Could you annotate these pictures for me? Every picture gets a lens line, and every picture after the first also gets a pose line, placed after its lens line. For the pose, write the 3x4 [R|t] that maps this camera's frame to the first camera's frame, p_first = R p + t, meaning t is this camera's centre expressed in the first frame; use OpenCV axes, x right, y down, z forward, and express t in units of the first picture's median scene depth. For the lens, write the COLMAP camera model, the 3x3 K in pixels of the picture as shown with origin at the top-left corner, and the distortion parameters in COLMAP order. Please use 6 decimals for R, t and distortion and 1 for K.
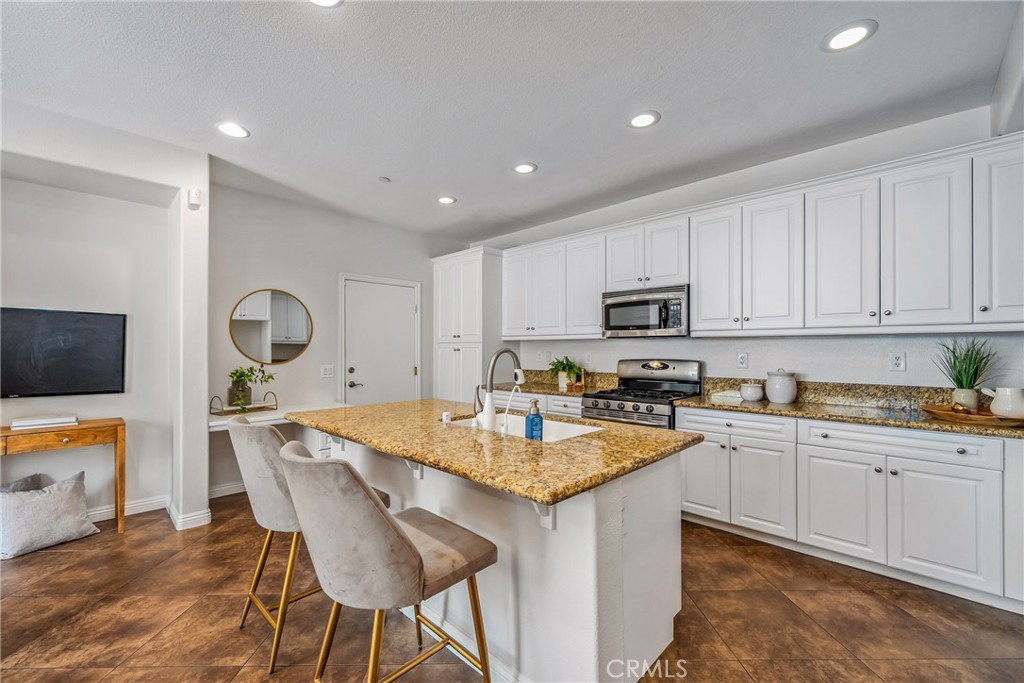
lens RADIAL K [[422.1, 0, 507.0], [0, 422.1, 346.5], [0, 0, 1]] dist [0.006578, 0.000230]
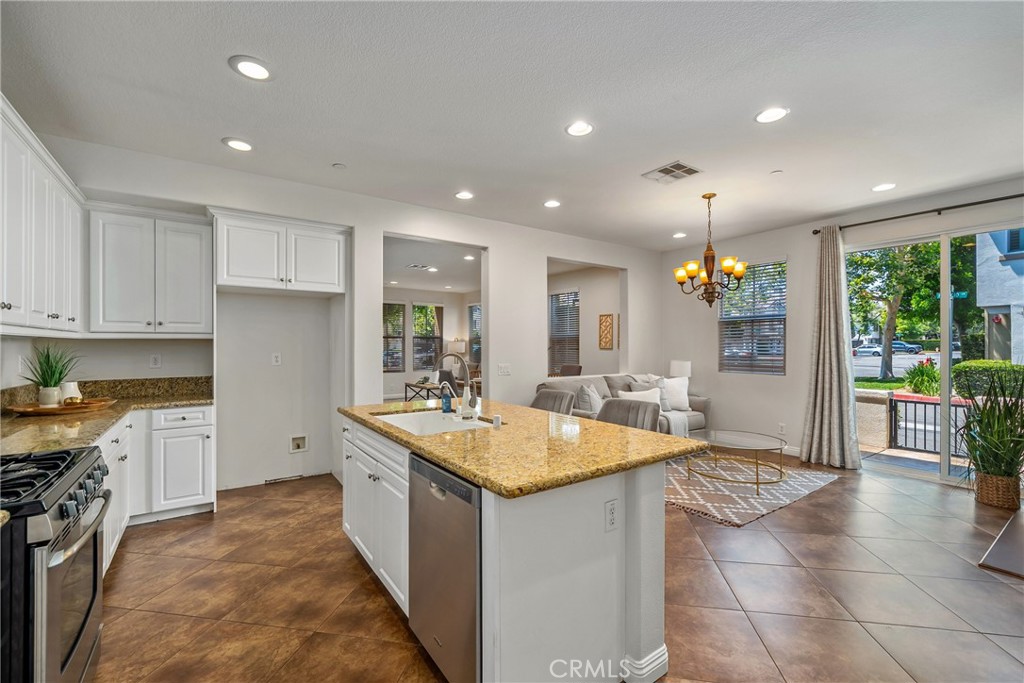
lens RADIAL K [[432.9, 0, 509.6], [0, 432.9, 343.3], [0, 0, 1]] dist [-0.002122, -0.000327]
pose [[-0.984564, 0.001305, 0.175021, -0.264343], [-0.000209, 0.999963, -0.008629, -0.005123], [-0.175026, -0.008533, -0.984527, 1.505524]]
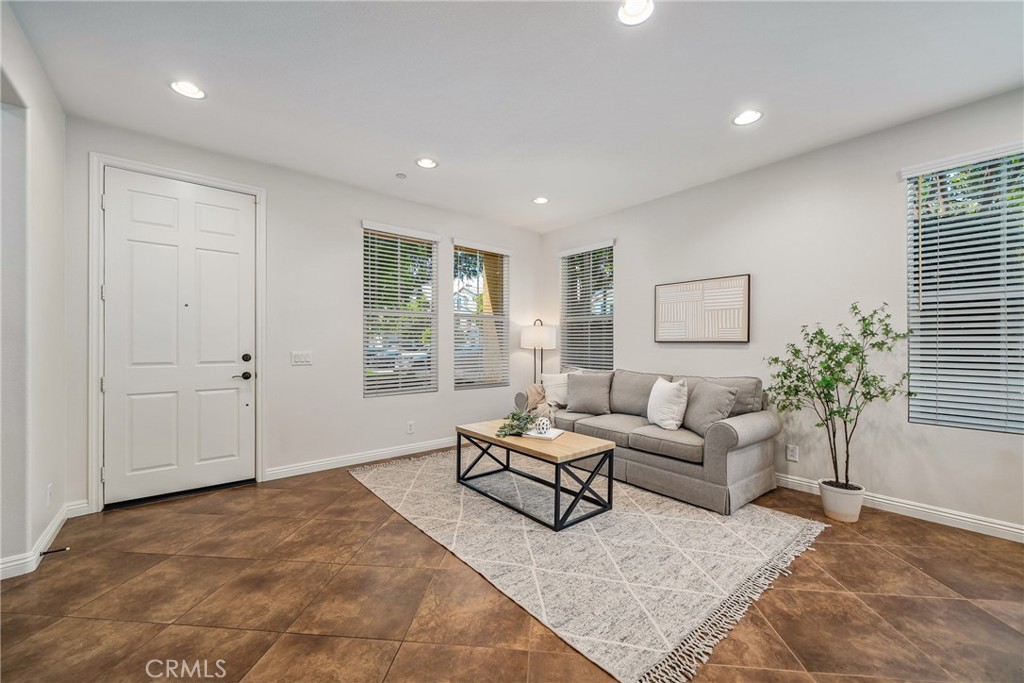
lens RADIAL K [[401.9, 0, 508.1], [0, 401.9, 346.7], [0, 0, 1]] dist [-0.001512, 0.000027]
pose [[-0.994768, -0.002904, 0.102123, 0.801311], [-0.002944, 0.999996, -0.000239, 0.035025], [-0.102122, -0.000538, -0.994772, -0.408391]]
